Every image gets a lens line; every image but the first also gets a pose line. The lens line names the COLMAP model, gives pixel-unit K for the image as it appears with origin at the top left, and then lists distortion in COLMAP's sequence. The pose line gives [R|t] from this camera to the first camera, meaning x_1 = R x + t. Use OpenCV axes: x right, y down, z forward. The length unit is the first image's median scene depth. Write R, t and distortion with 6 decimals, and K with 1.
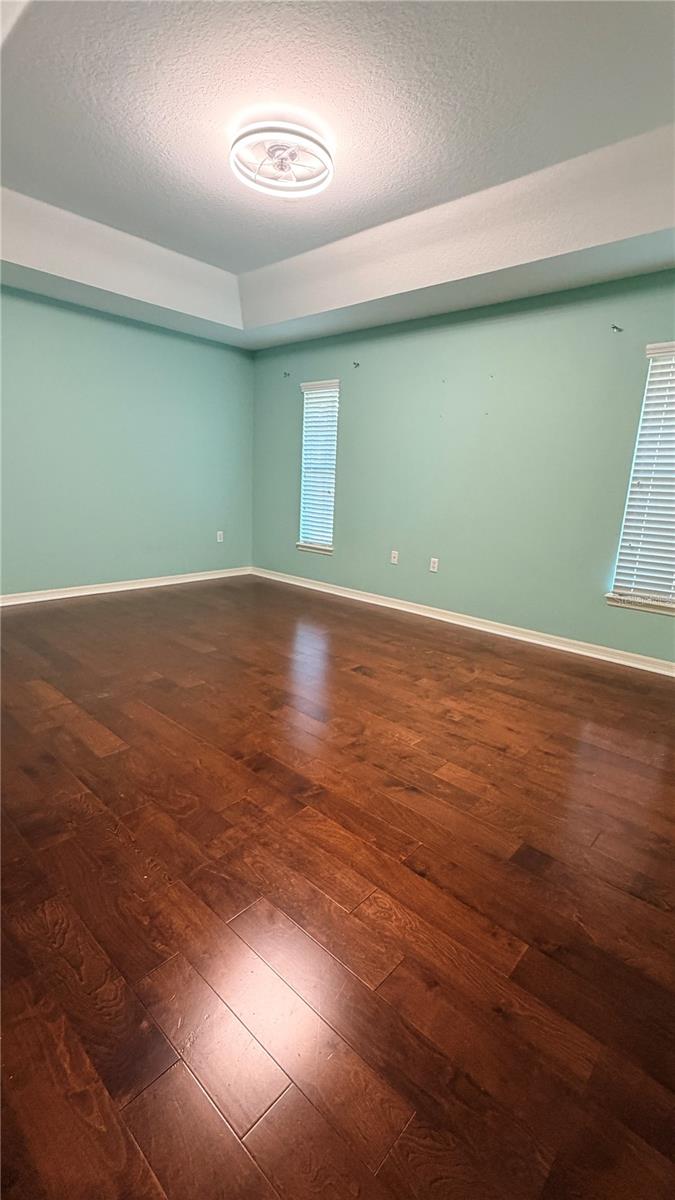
lens RADIAL K [[519.6, 0, 335.2], [0, 519.6, 598.9], [0, 0, 1]] dist [0.001047, 0.000182]
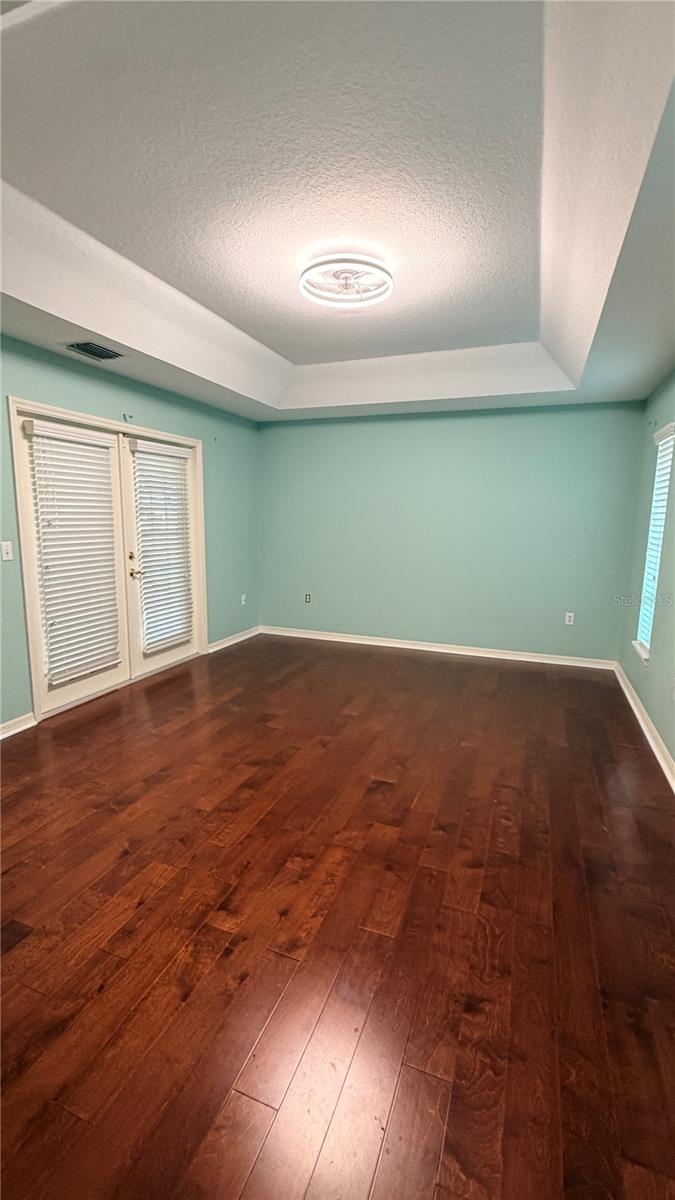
lens RADIAL K [[535.4, 0, 318.2], [0, 535.4, 601.8], [0, 0, 1]] dist [0.001669, 0.000217]
pose [[0.346396, 0.108324, -0.931813, 0.928524], [-0.213259, 0.976396, 0.034229, -0.187045], [0.913526, 0.186861, 0.361320, 0.653683]]
